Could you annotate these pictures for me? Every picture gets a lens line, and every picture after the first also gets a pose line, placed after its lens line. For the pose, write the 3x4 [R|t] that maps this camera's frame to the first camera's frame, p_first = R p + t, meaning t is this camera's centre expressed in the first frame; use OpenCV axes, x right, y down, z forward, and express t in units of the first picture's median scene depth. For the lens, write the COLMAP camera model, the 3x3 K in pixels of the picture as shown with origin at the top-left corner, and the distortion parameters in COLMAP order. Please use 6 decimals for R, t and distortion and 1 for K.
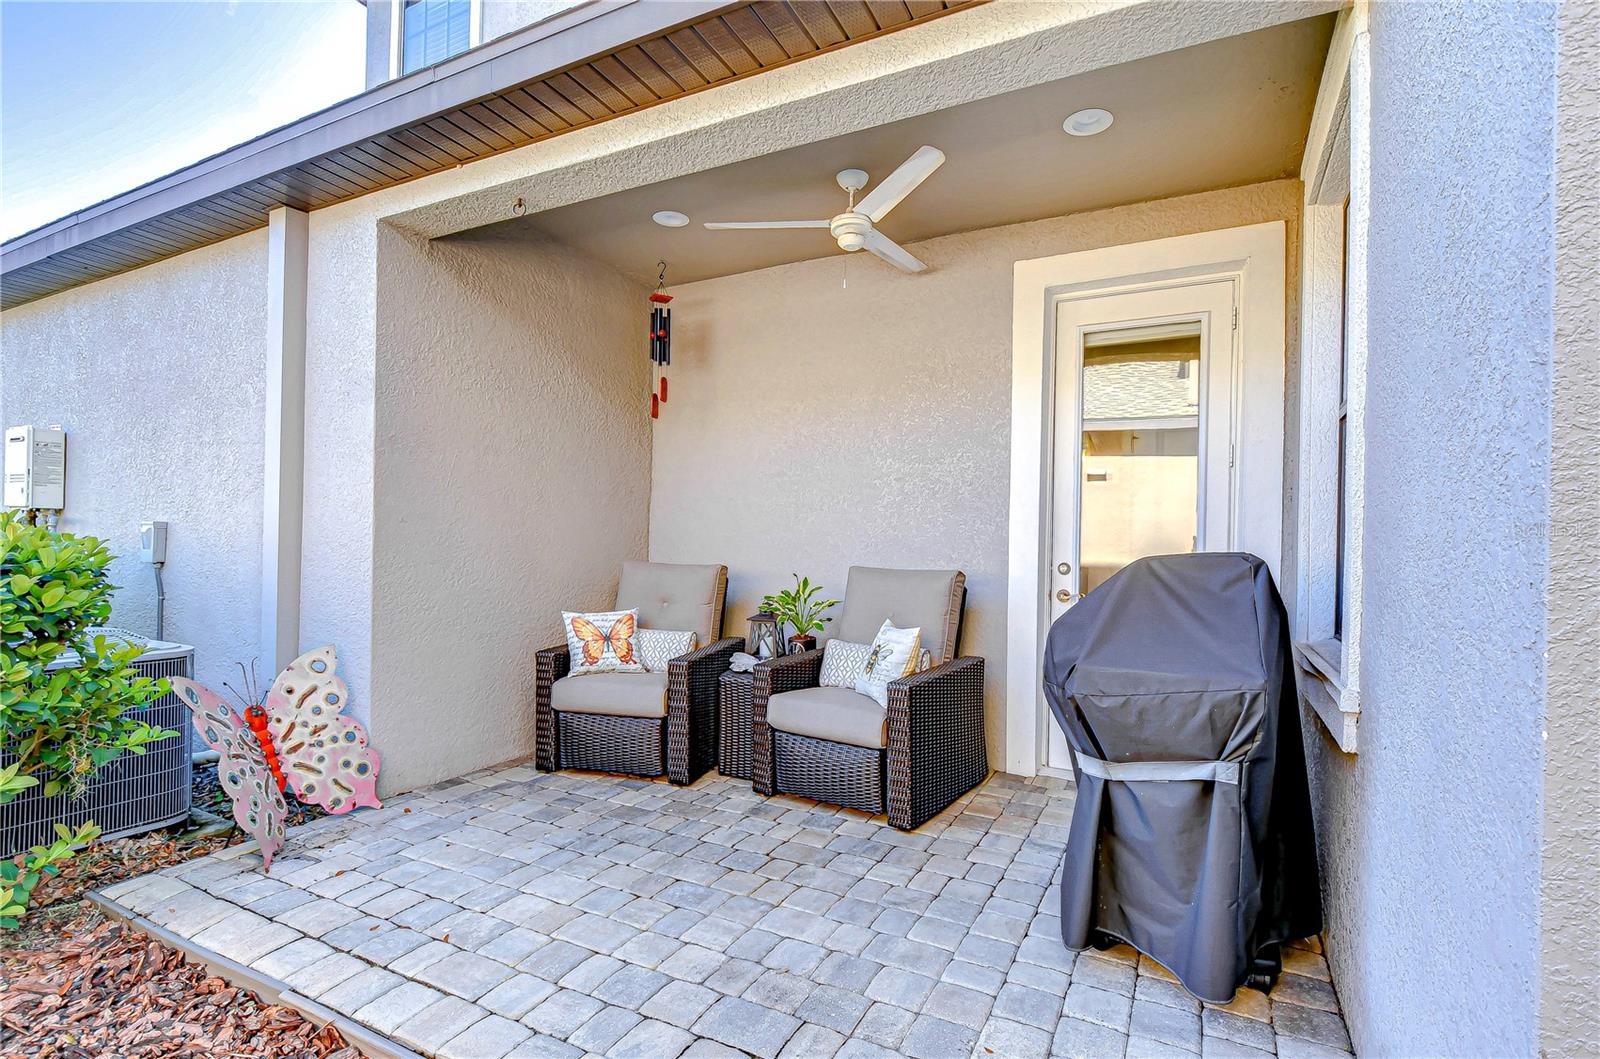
lens RADIAL K [[686.6, 0, 800.6], [0, 686.6, 536.4], [0, 0, 1]] dist [-0.000064, -0.000016]
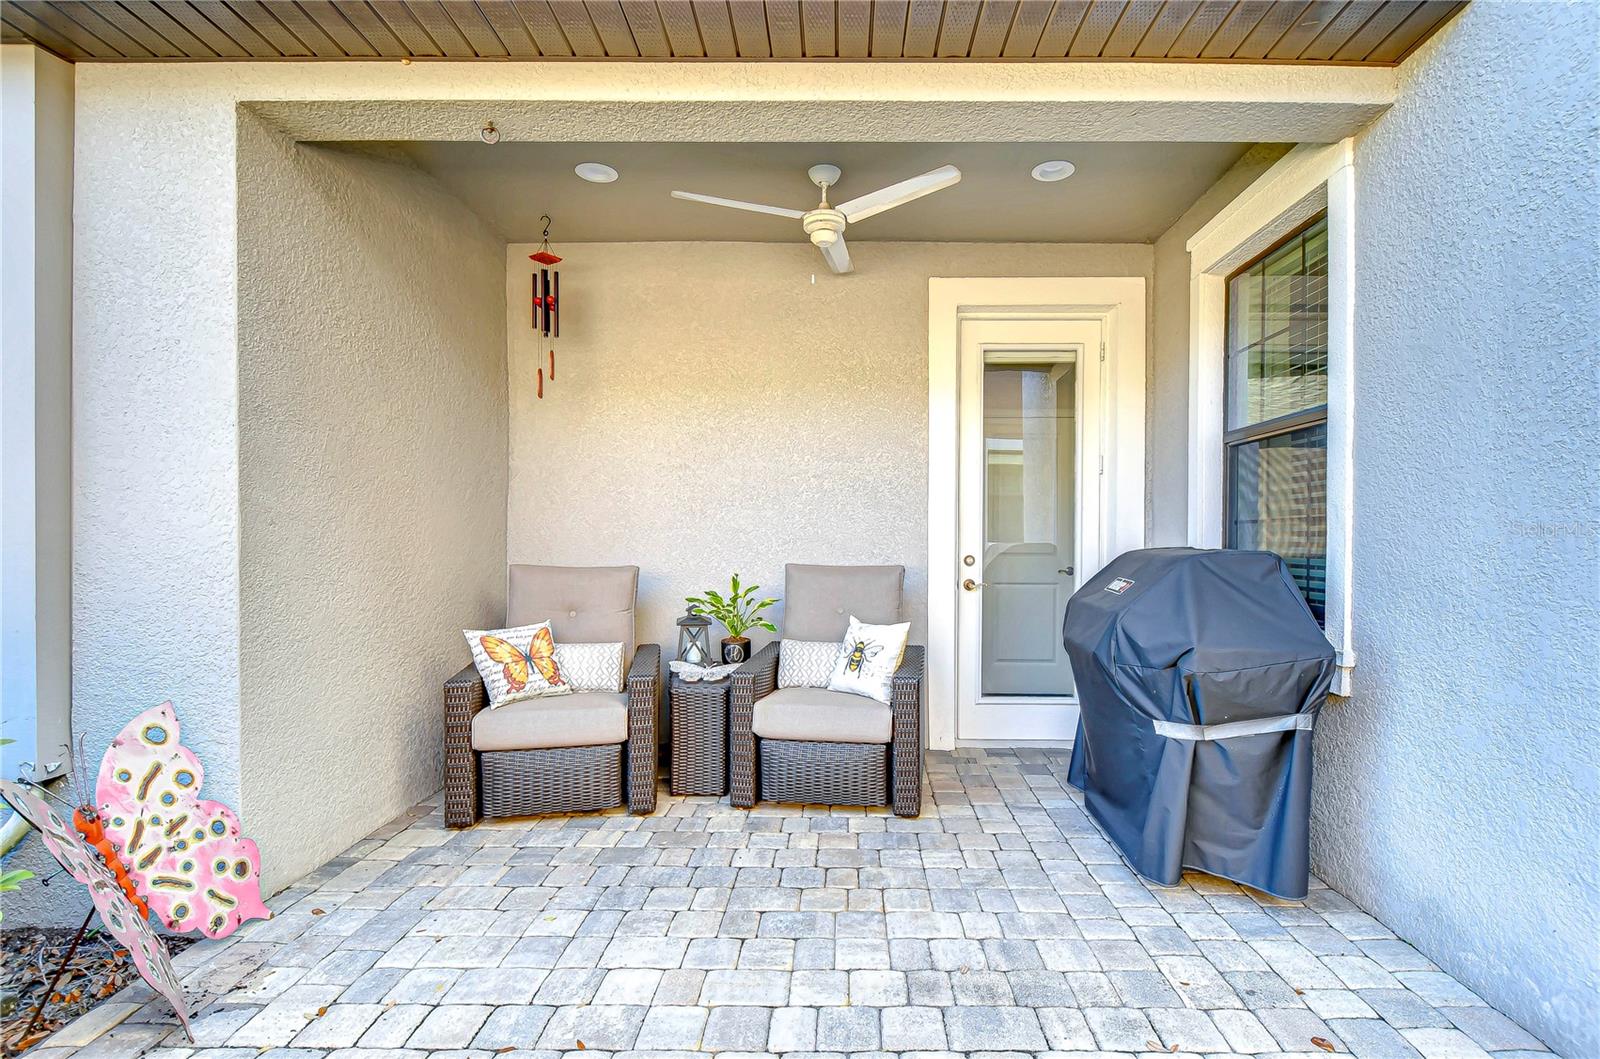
lens RADIAL K [[697.8, 0, 800.5], [0, 697.8, 533.8], [0, 0, 1]] dist [0.003414, -0.004426]
pose [[0.911682, -0.012997, 0.410691, -0.385748], [0.006856, 0.999842, 0.016421, -0.019726], [-0.410839, -0.012155, 0.911627, 0.093465]]
